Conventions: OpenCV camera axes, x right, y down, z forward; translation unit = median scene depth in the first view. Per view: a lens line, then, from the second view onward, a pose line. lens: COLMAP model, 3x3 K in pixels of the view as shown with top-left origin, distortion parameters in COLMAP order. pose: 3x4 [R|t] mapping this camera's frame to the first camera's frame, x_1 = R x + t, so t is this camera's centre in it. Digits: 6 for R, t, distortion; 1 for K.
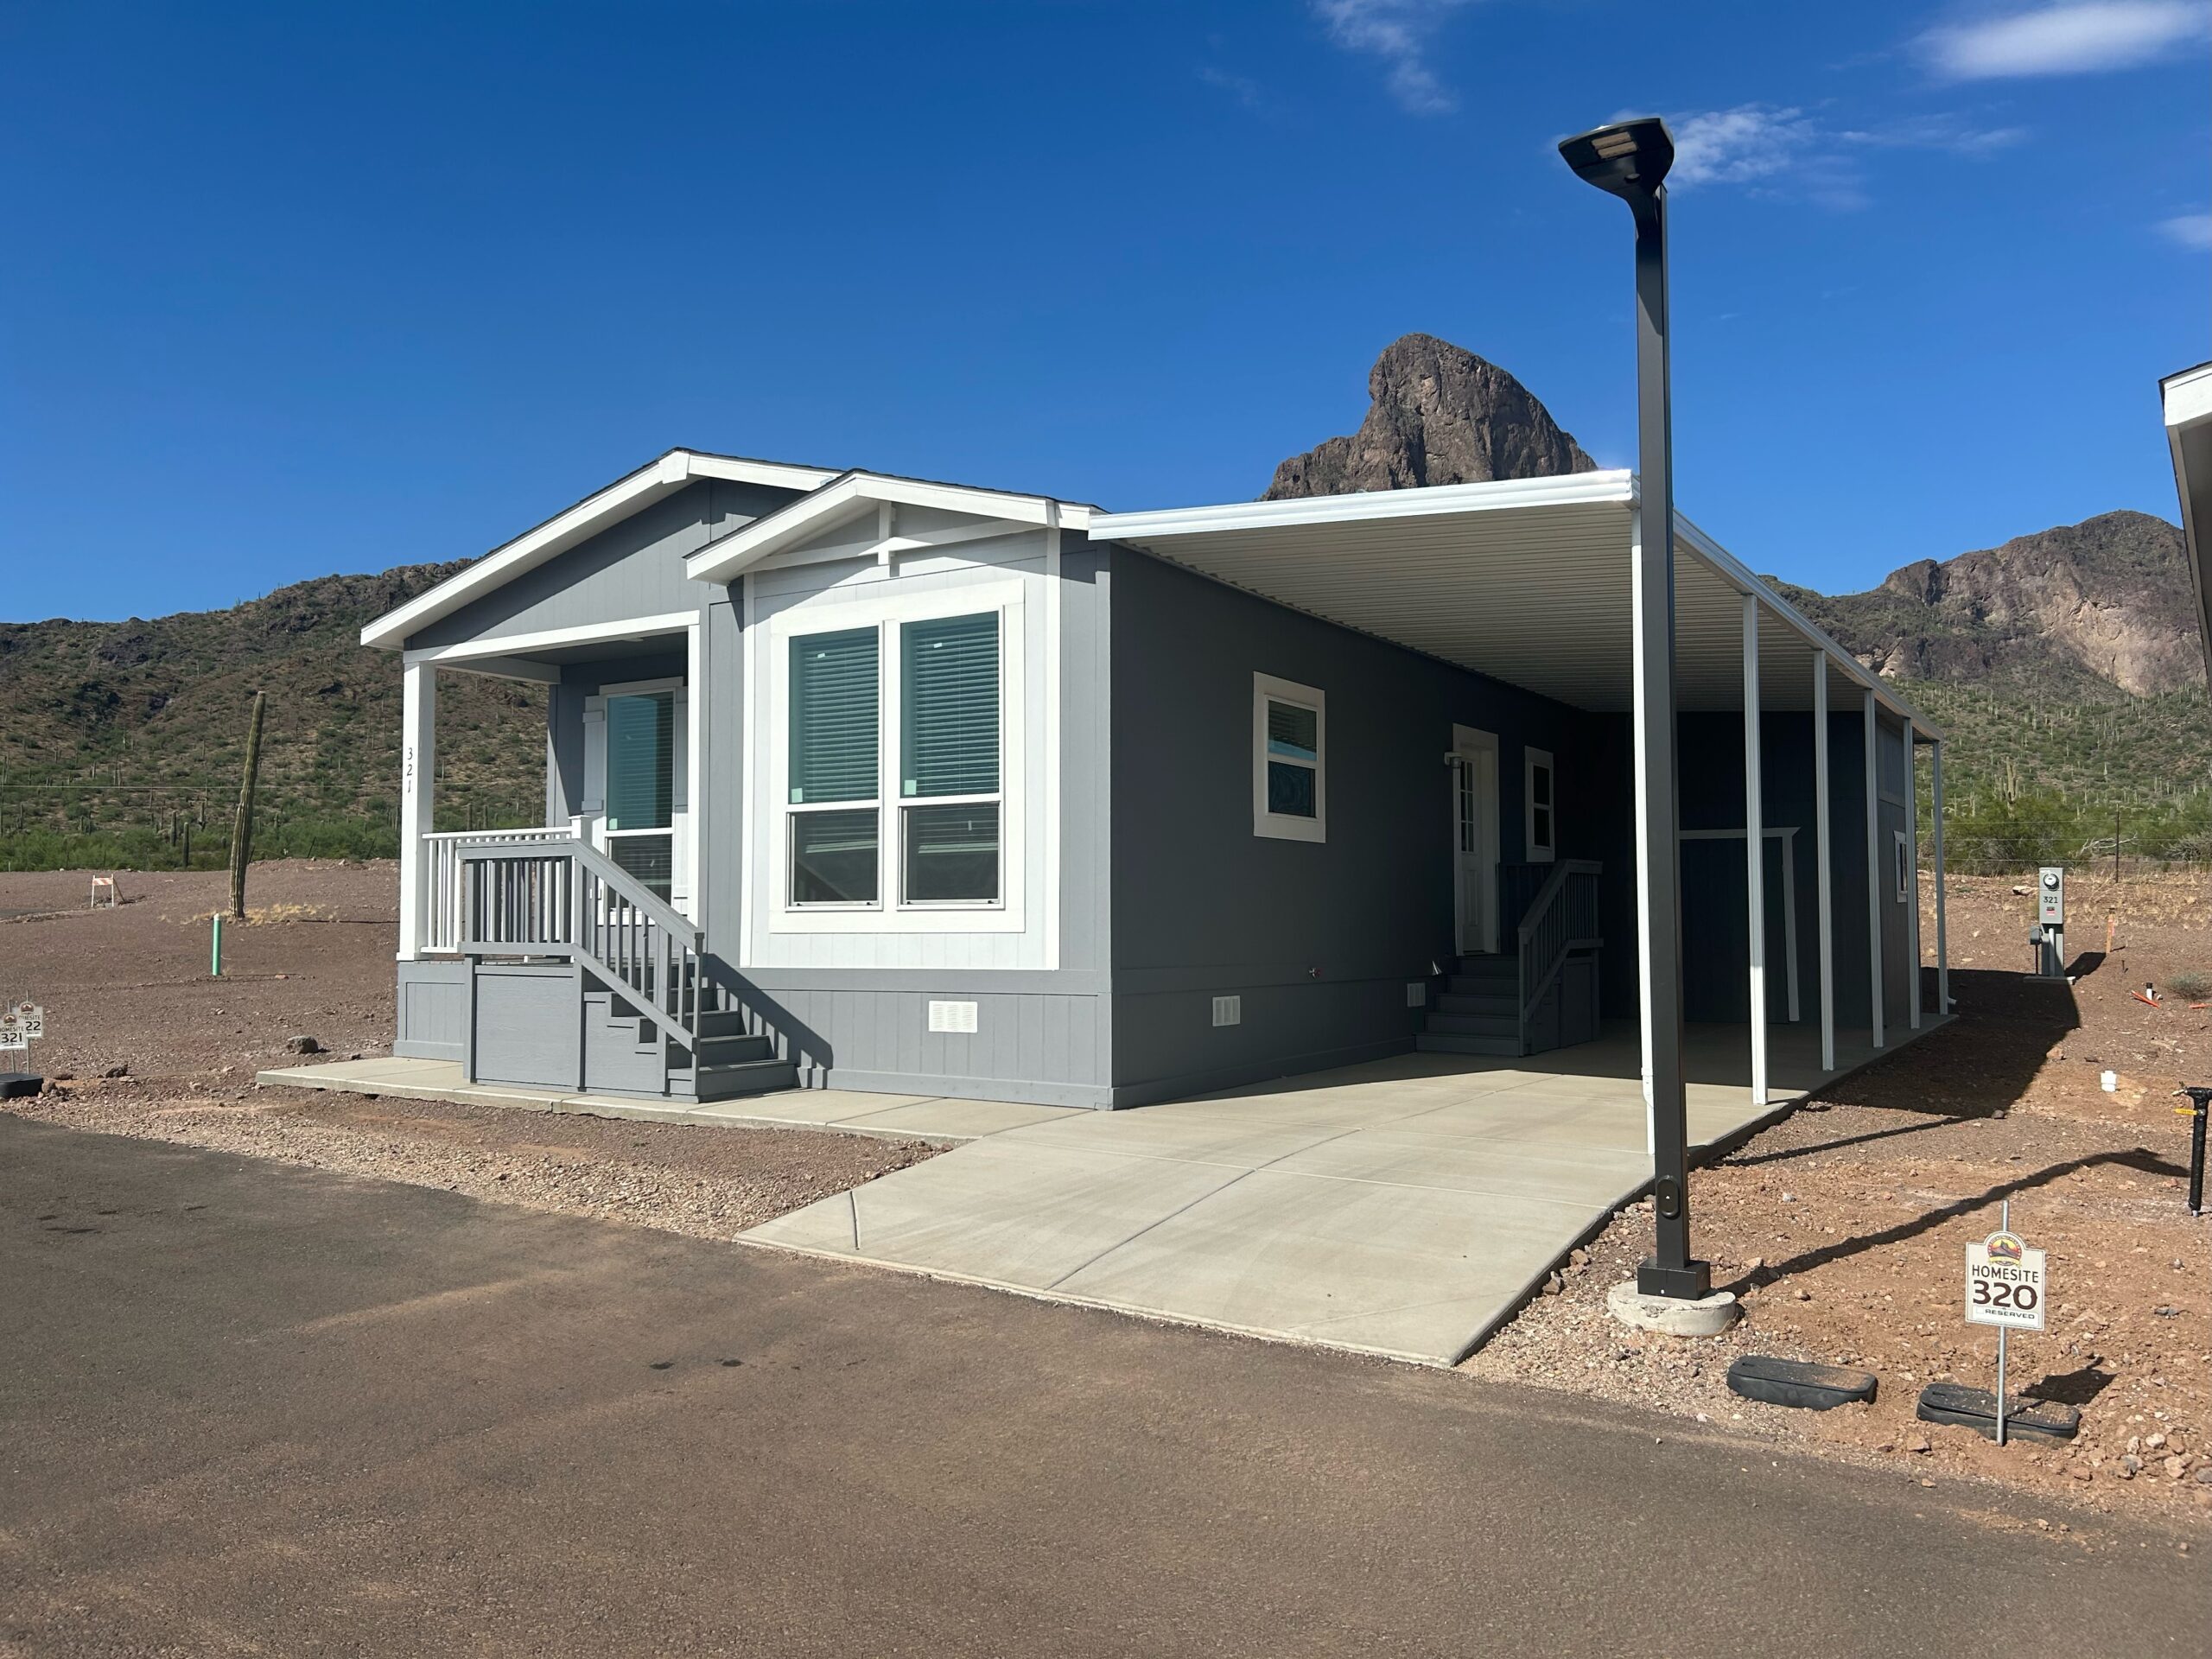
lens RADIAL K [[1663.6, 0, 1104.6], [0, 1663.6, 845.9], [0, 0, 1]] dist [0.087186, -0.103194]
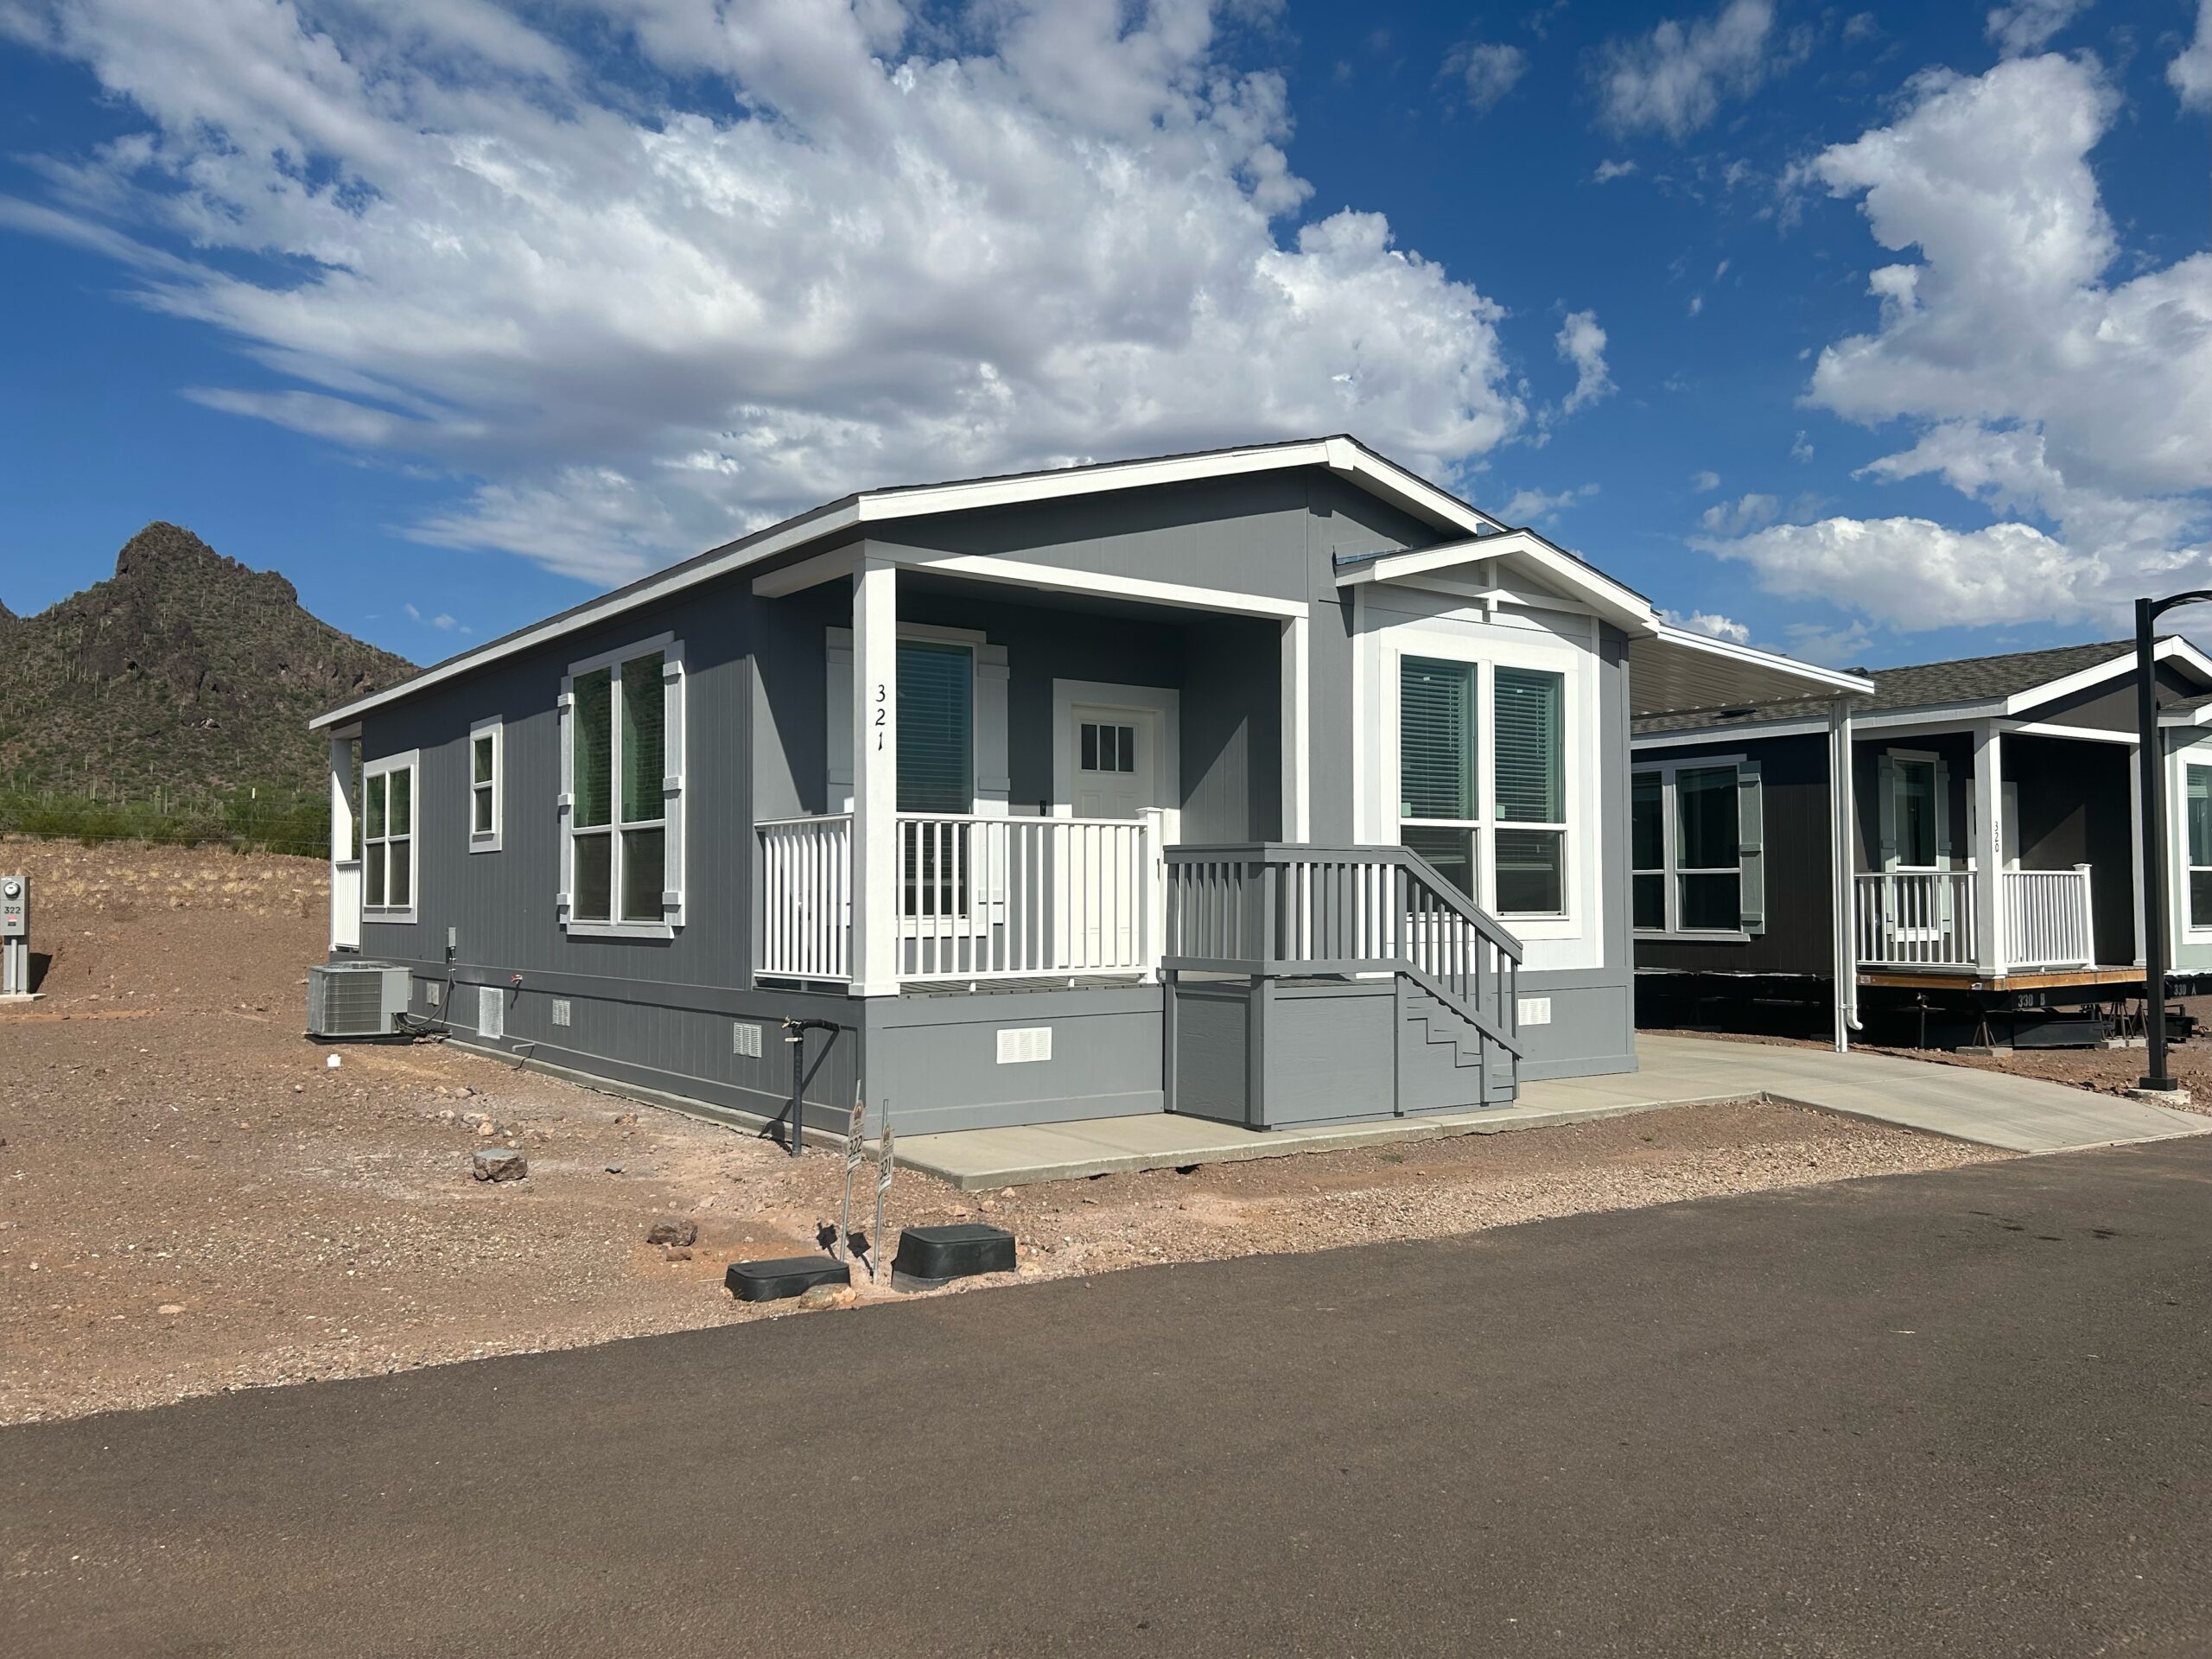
lens RADIAL K [[1665.1, 0, 1106.0], [0, 1665.1, 829.5], [0, 0, 1]] dist [0.052261, -0.037704]
pose [[0.358713, 0.040751, 0.932558, -1.258856], [-0.042764, 0.998715, -0.027193, 0.019008], [-0.932468, -0.030125, 0.359995, 0.832767]]
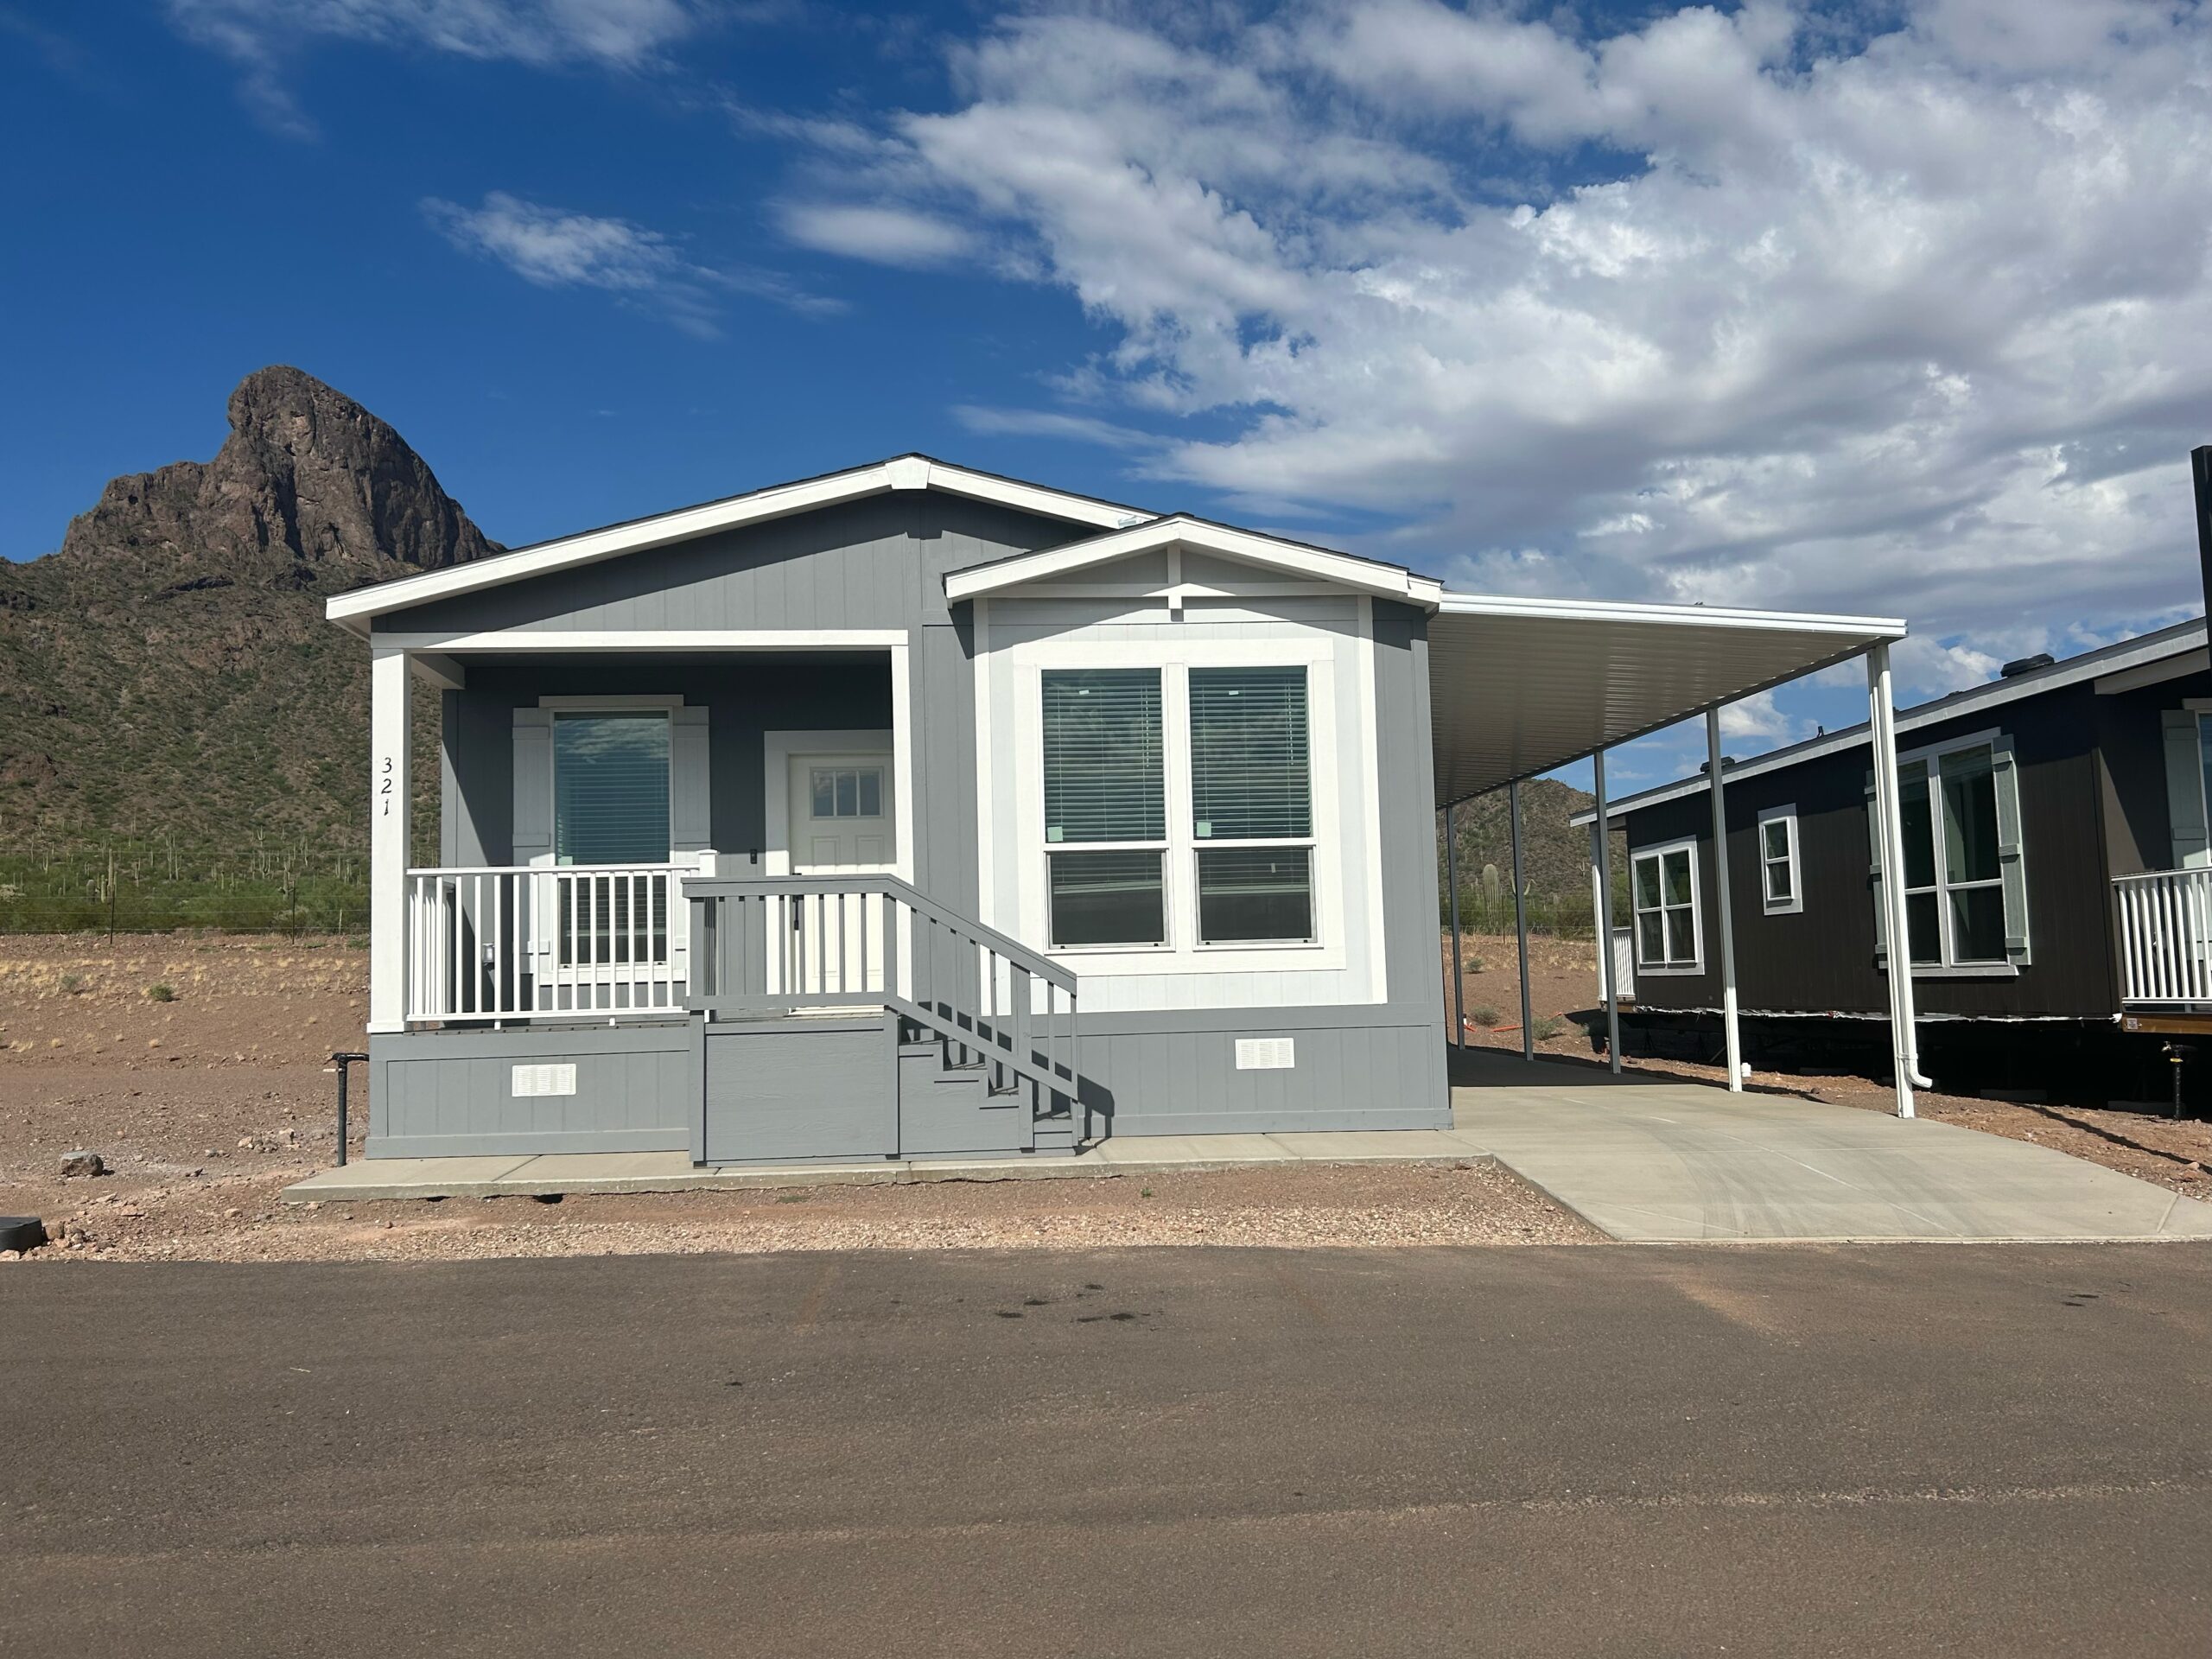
lens RADIAL K [[1663.6, 0, 1104.6], [0, 1663.6, 845.9], [0, 0, 1]] dist [0.087186, -0.103194]
pose [[0.797408, 0.031036, 0.602642, -0.767648], [-0.002664, 0.998848, -0.047916, 0.023347], [-0.603435, 0.036603, 0.796572, 0.227502]]
